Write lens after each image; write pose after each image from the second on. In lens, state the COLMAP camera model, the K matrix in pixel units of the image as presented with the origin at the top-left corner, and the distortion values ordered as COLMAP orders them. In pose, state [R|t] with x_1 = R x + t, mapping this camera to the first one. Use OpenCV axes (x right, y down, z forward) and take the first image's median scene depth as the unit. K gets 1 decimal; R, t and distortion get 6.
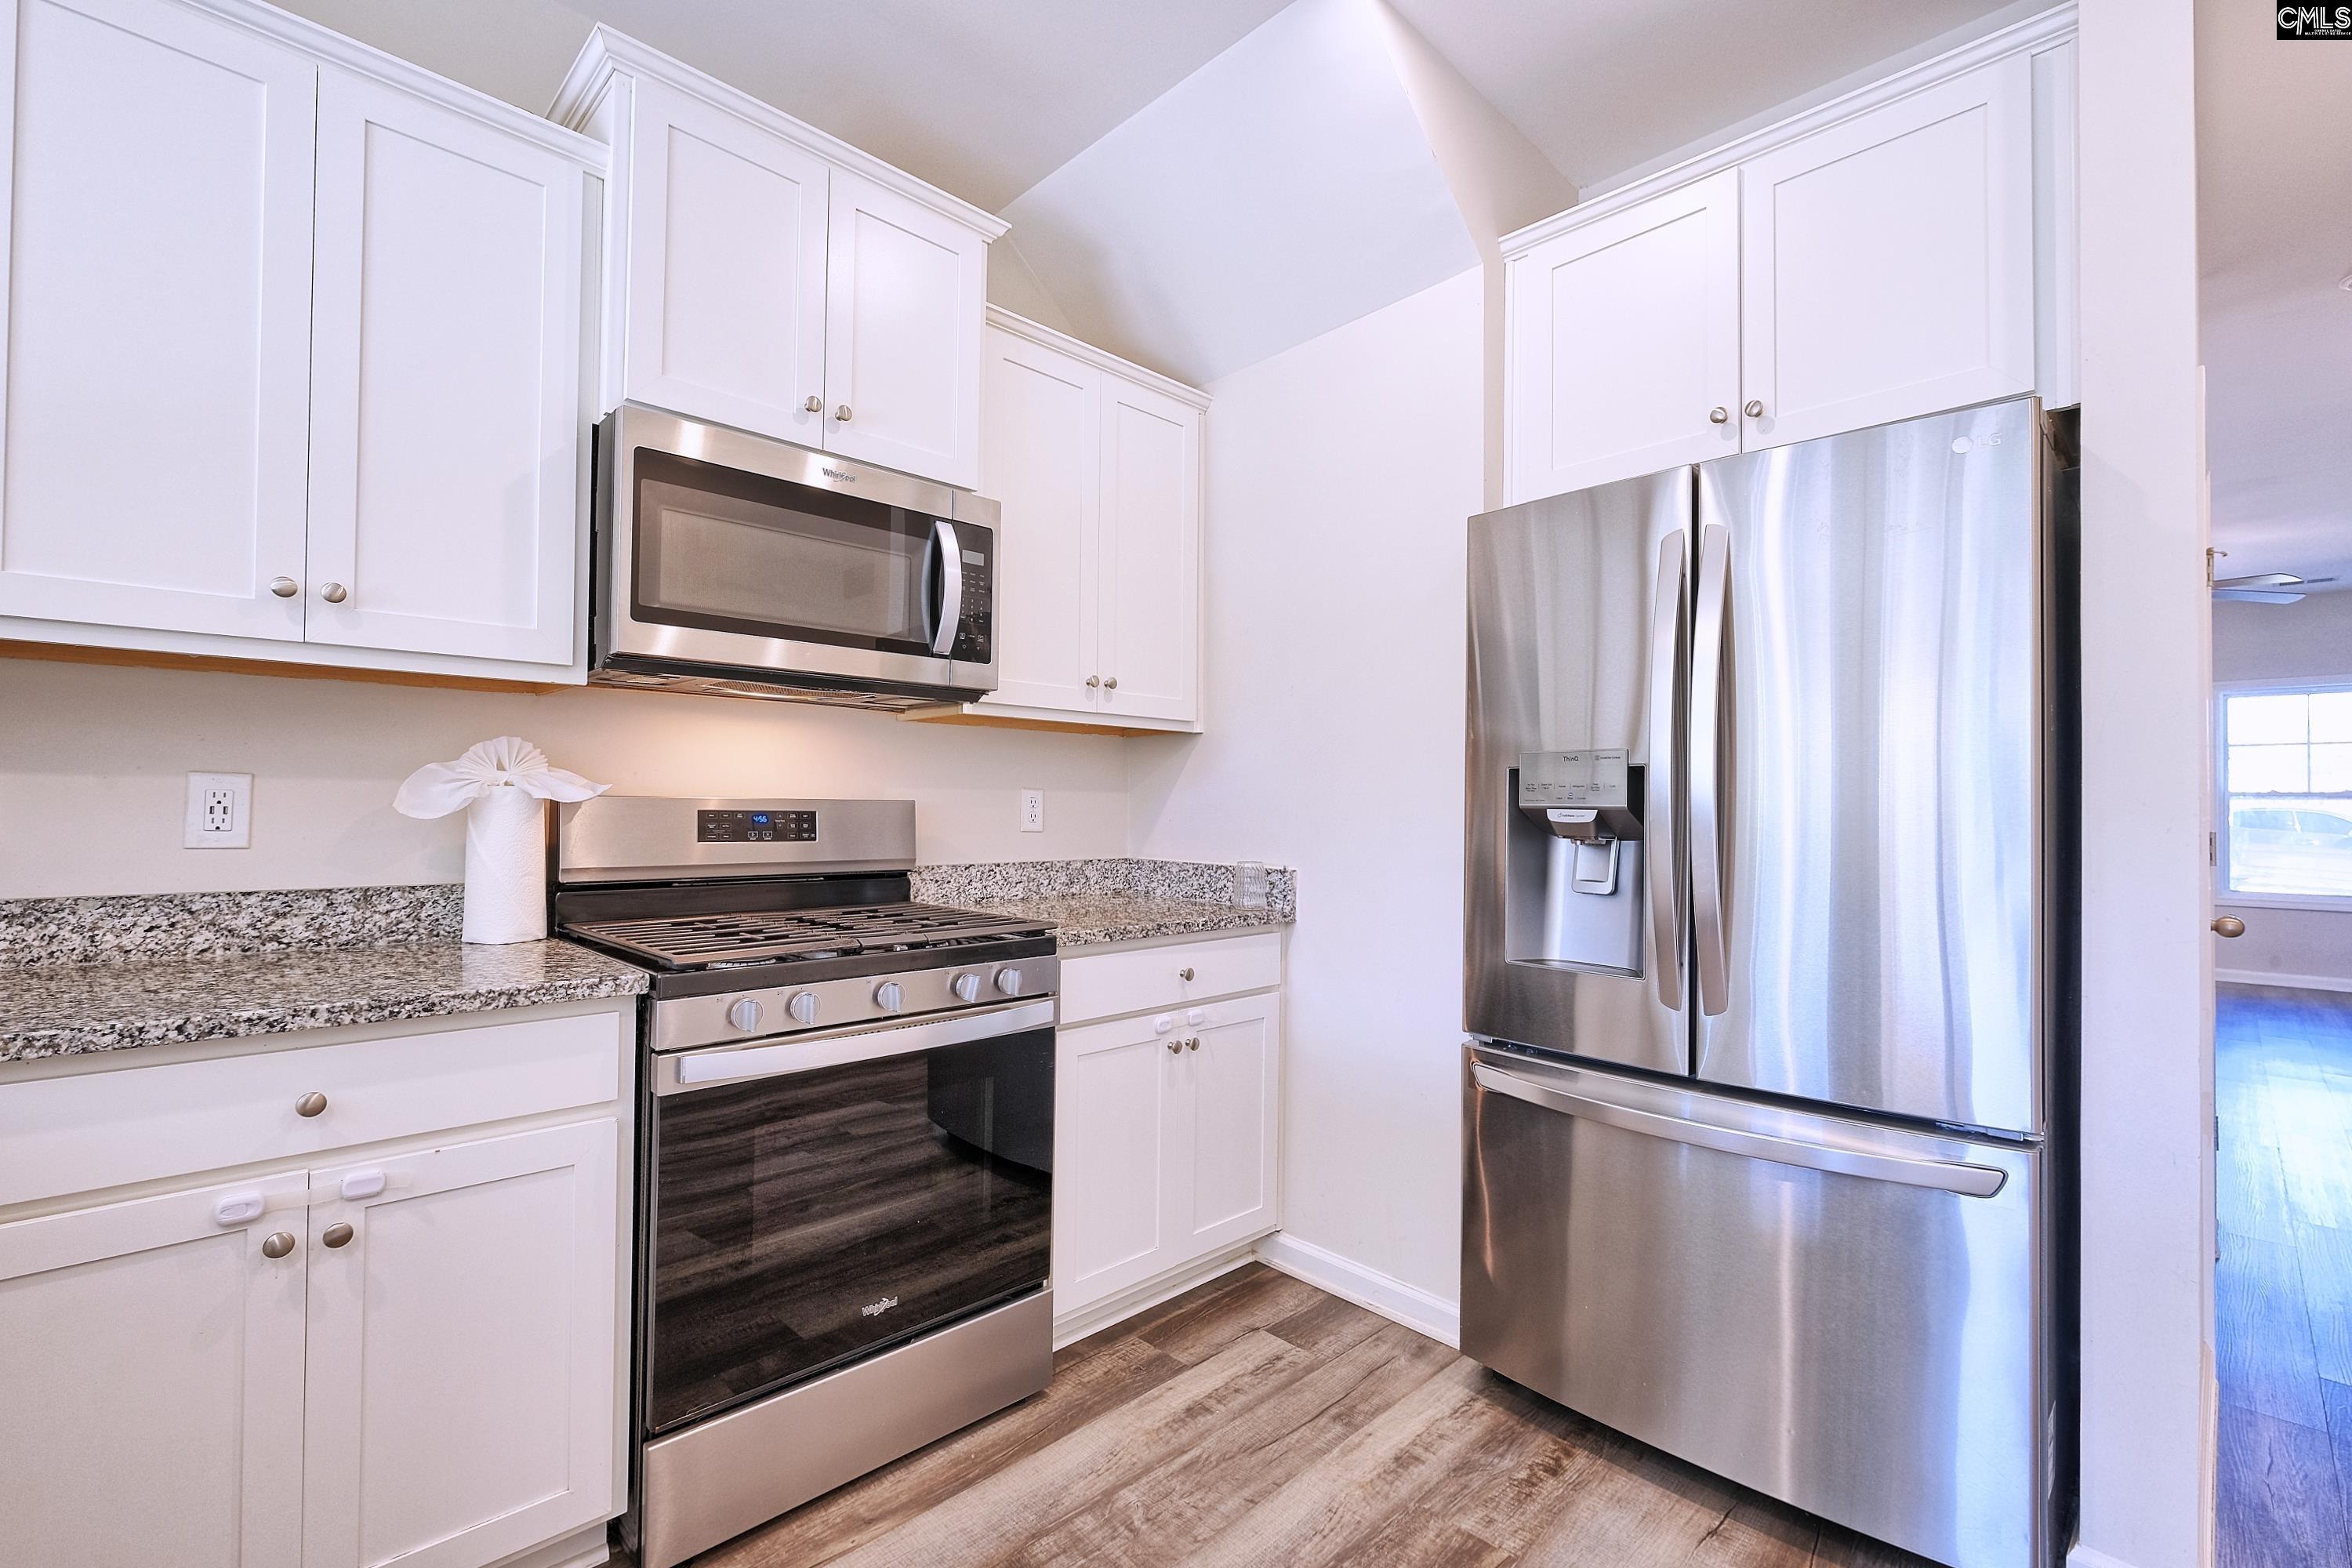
lens RADIAL K [[1020.3, 0, 1191.9], [0, 1020.3, 793.1], [0, 0, 1]] dist [-0.007435, 0.000114]
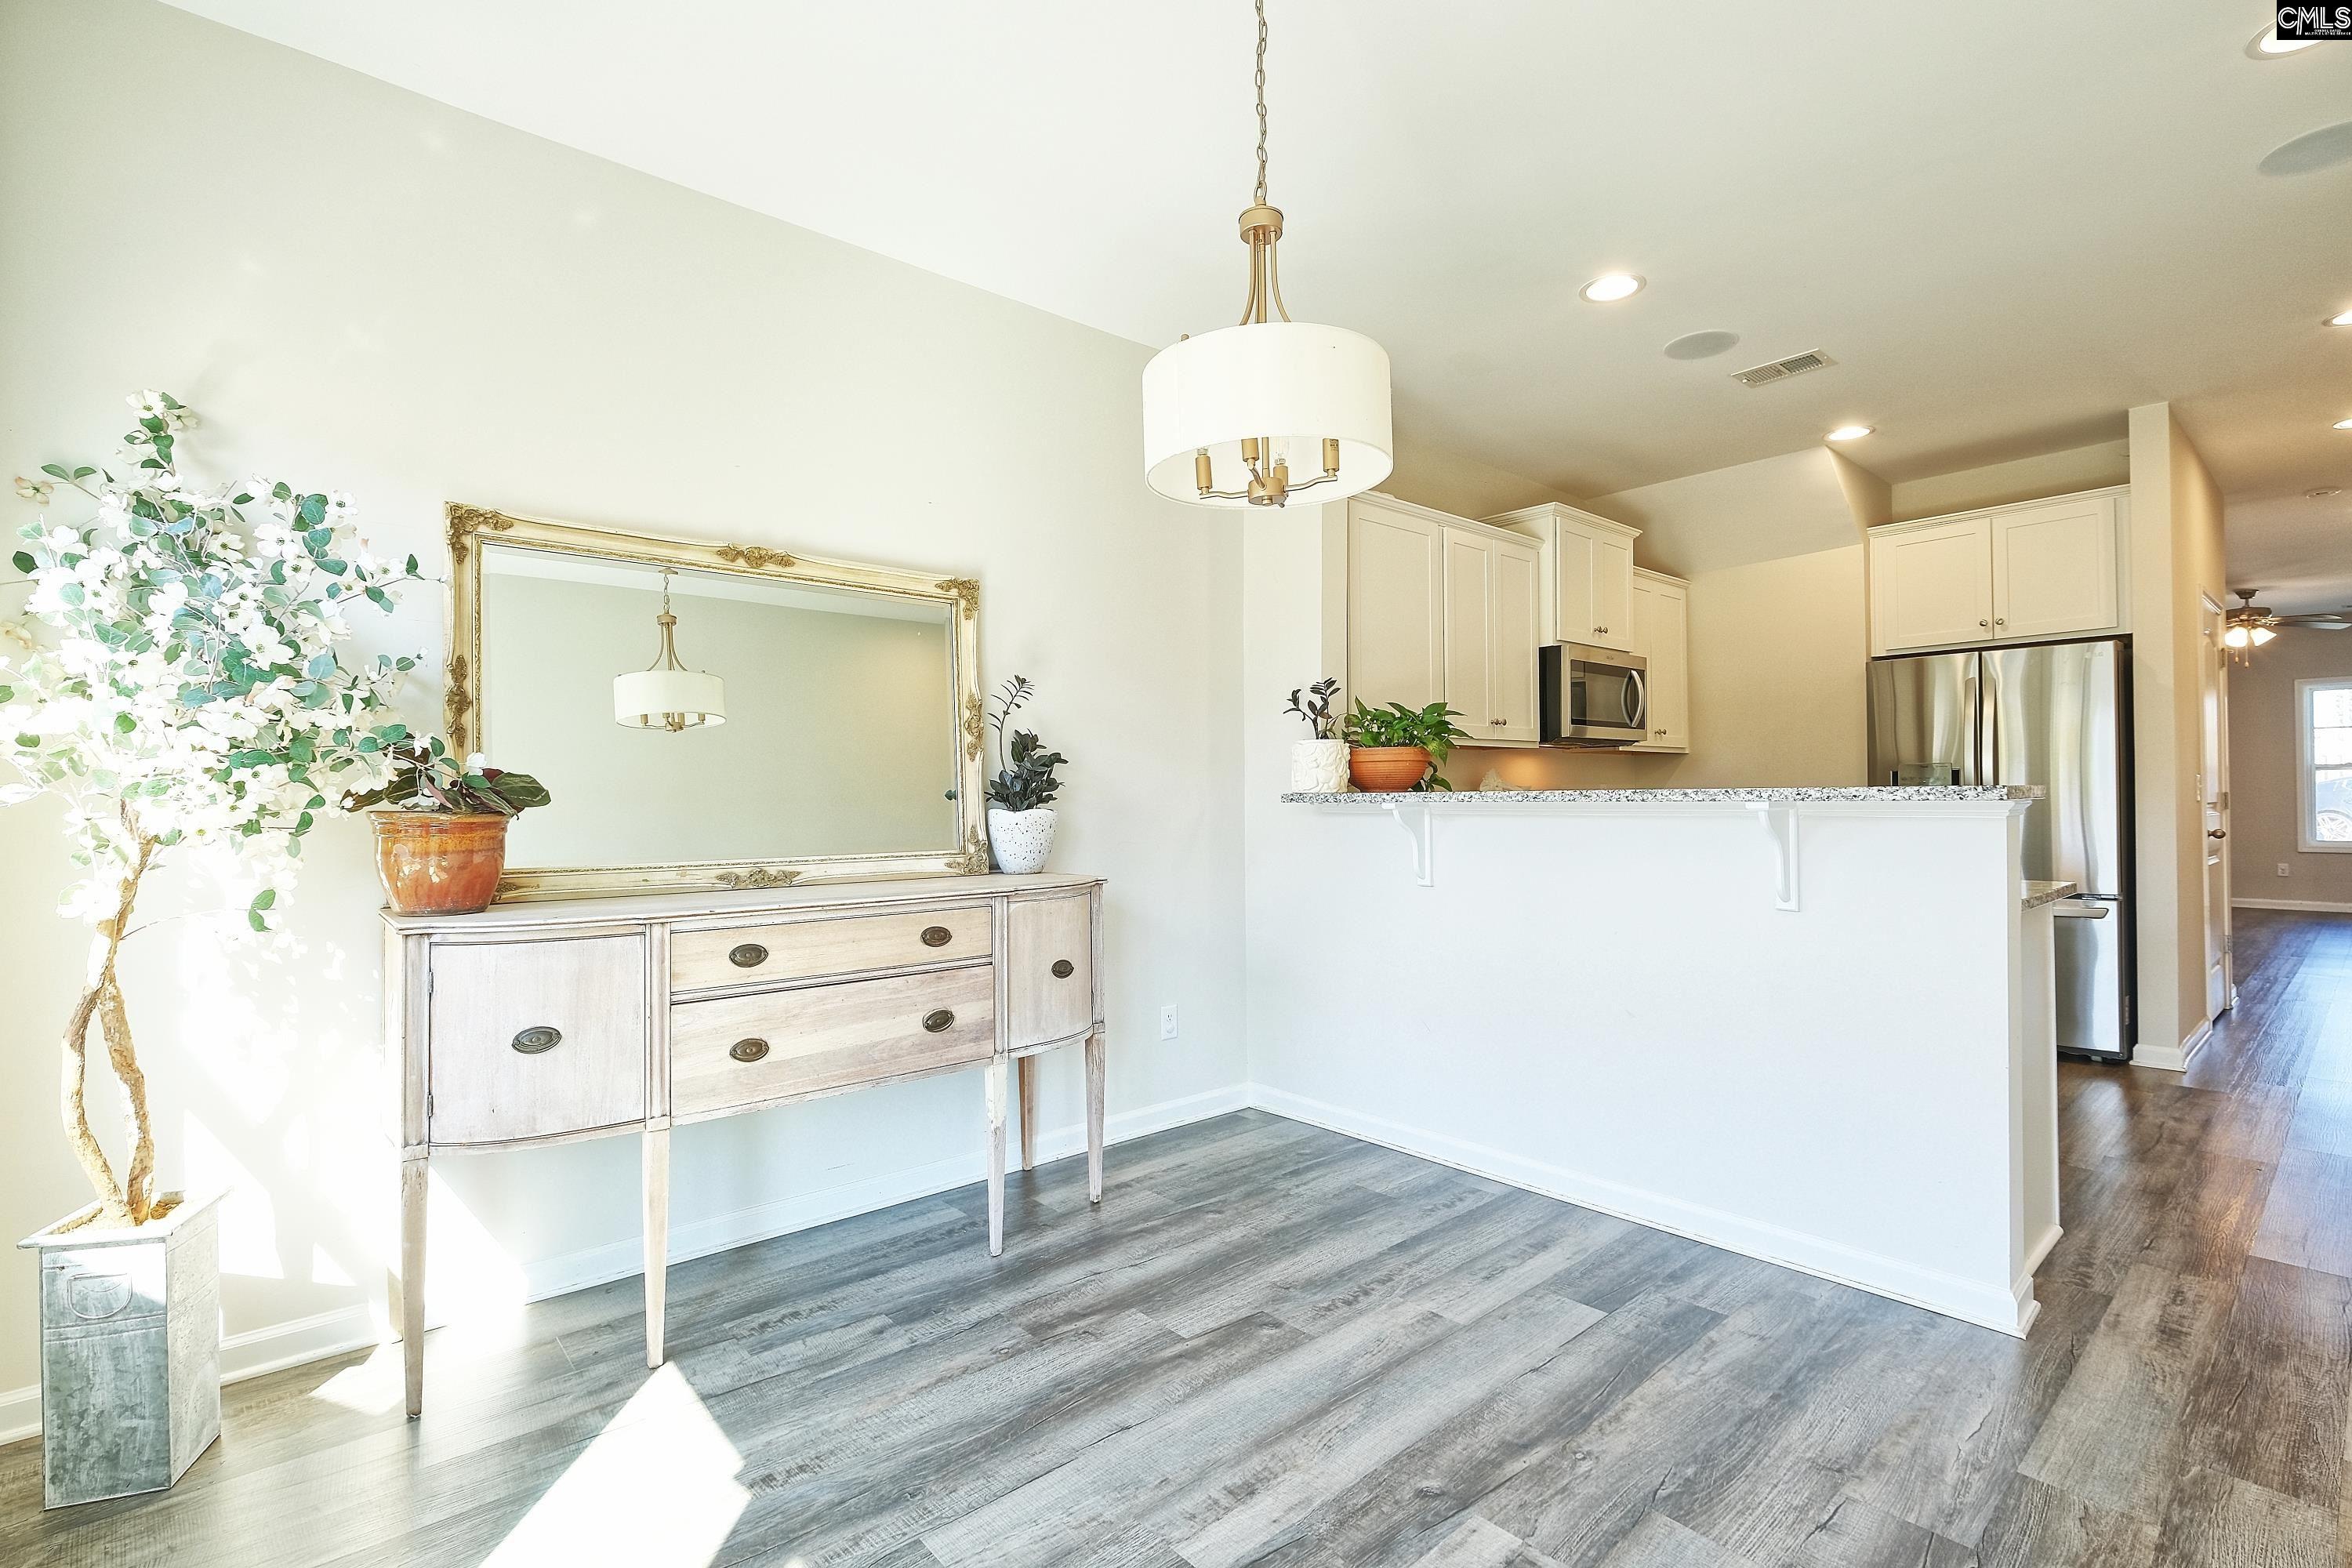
lens RADIAL K [[1113.3, 0, 1166.0], [0, 1113.3, 773.2], [0, 0, 1]] dist [-0.000393, 0.000191]
pose [[0.998930, -0.018522, -0.042388, -1.286305], [0.018421, 0.999826, -0.002779, -0.046772], [0.042432, 0.001995, 0.999097, -1.688117]]
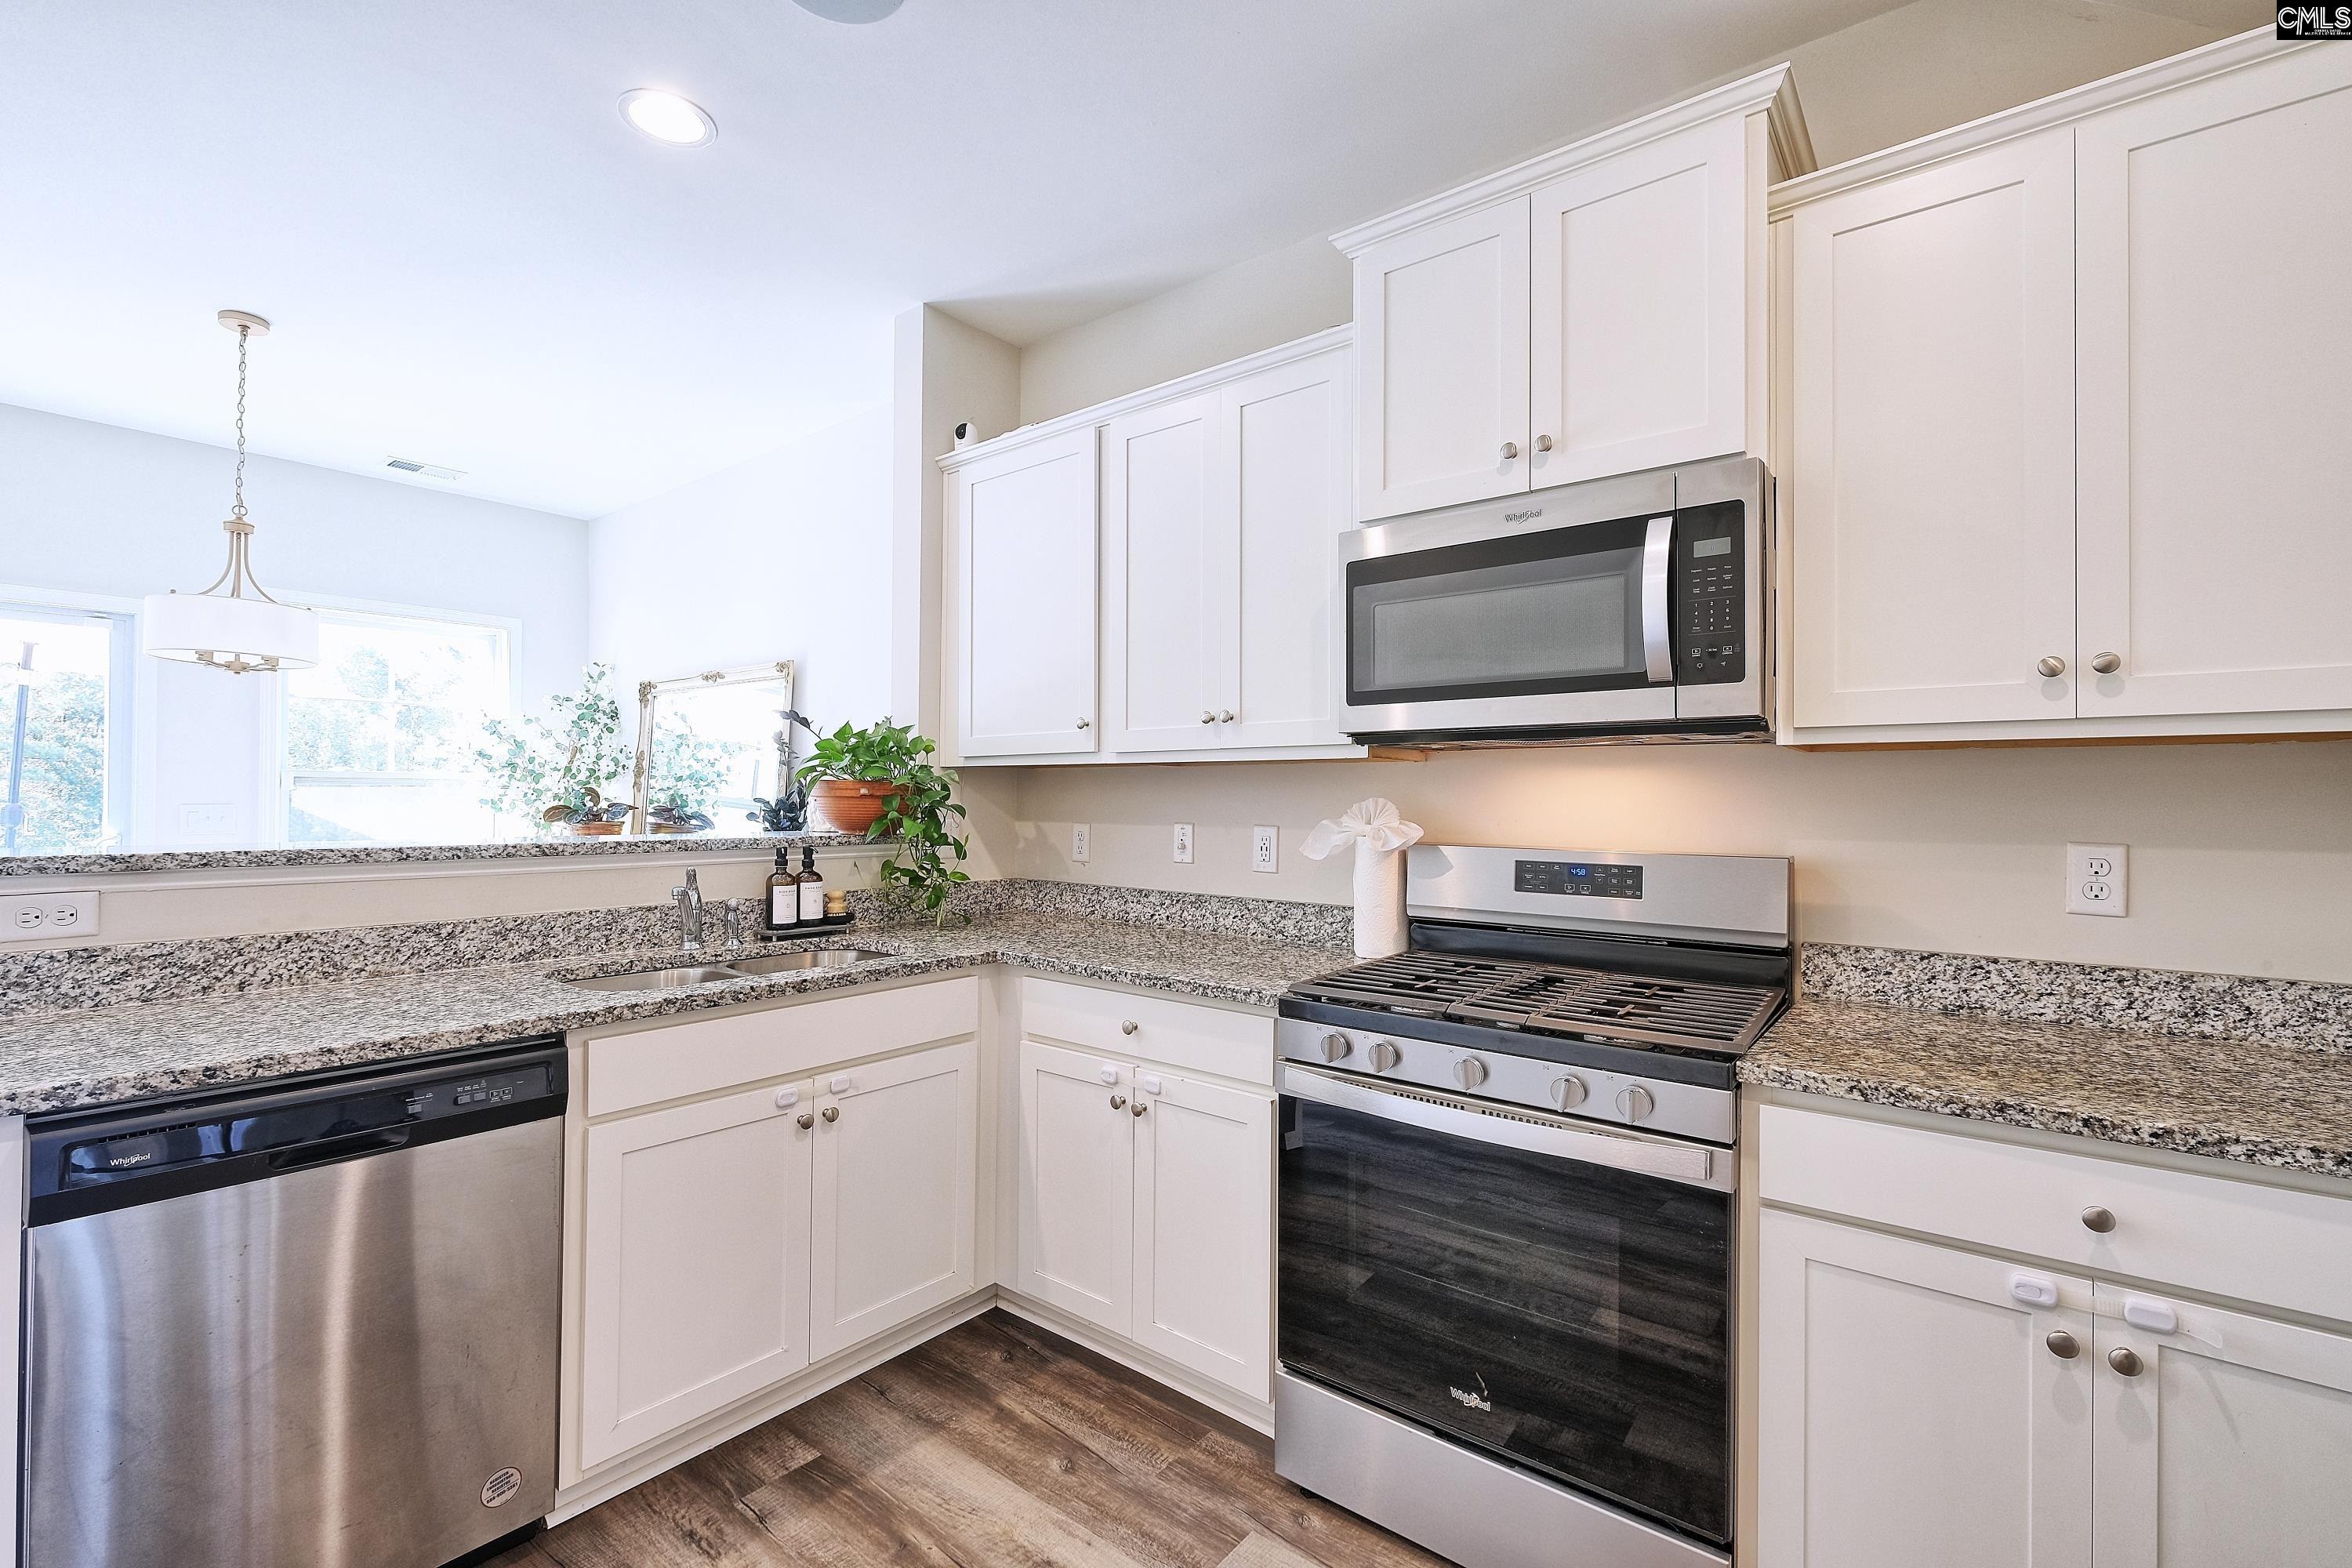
lens RADIAL K [[1020.3, 0, 1179.9], [0, 1020.3, 792.3], [0, 0, 1]] dist [-0.007435, 0.000114]
pose [[0.103793, -0.016674, -0.994459, 0.554914], [0.006147, 0.999851, -0.016123, -0.040838], [0.994580, -0.004440, 0.103880, 0.576695]]
